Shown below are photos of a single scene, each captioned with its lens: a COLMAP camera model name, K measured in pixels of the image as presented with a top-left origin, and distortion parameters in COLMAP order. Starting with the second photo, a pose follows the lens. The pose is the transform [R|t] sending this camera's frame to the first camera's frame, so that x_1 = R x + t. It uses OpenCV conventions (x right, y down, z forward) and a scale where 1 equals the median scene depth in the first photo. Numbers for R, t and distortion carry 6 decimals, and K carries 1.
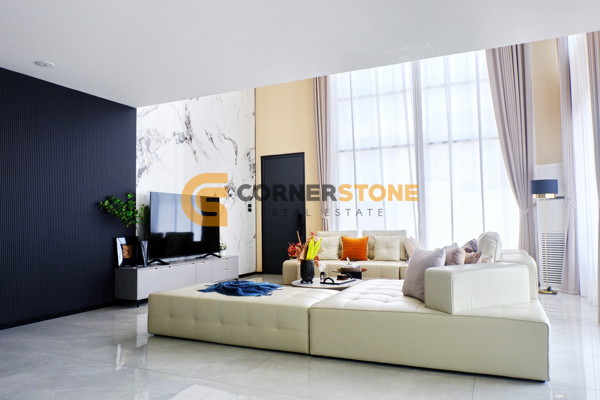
lens RADIAL K [[428.6, 0, 300.0], [0, 428.6, 200.0], [0, 0, 1]] dist [-0.006691, -0.002177]
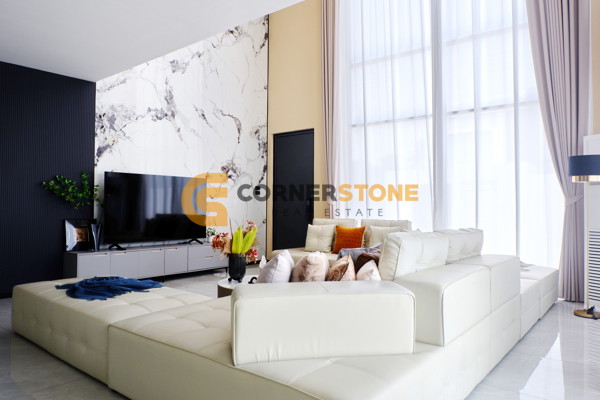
lens RADIAL K [[422.6, 0, 301.0], [0, 422.6, 195.4], [0, 0, 1]] dist [-0.007295, -0.002429]
pose [[0.969538, 0.014987, -0.244480, 0.240240], [-0.008118, 0.999544, 0.029082, 0.002004], [0.244805, -0.026212, 0.969218, 0.175420]]
